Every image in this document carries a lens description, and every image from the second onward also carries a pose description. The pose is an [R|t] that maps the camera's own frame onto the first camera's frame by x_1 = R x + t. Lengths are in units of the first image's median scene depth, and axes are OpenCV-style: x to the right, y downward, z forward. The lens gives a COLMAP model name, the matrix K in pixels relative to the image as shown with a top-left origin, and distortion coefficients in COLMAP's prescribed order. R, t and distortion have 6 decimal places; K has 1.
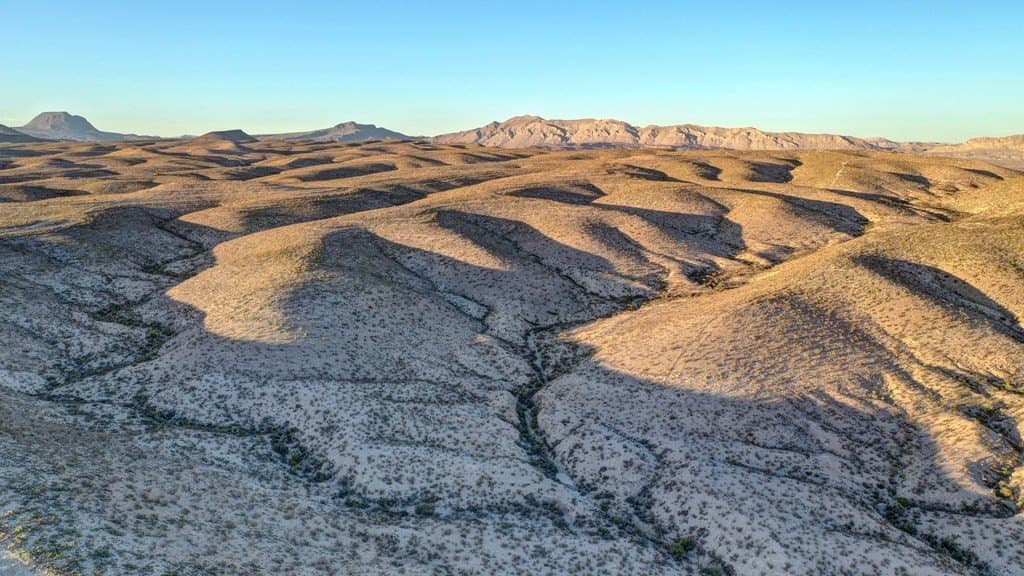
lens RADIAL K [[818.9, 0, 511.8], [0, 818.9, 291.9], [0, 0, 1]] dist [-0.004910, 0.007006]
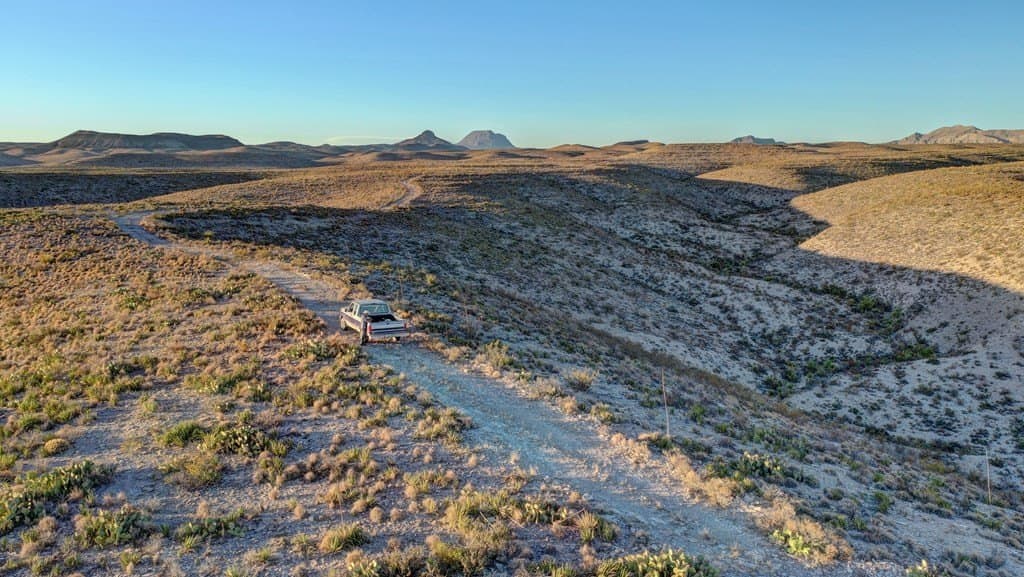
lens RADIAL K [[818.9, 0, 505.4], [0, 818.9, 288.4], [0, 0, 1]] dist [-0.004910, 0.007006]
pose [[0.891459, 0.072257, -0.447302, -0.297468], [-0.082827, 0.996556, -0.004090, 0.045053], [0.445466, 0.040695, 0.894373, 0.321373]]
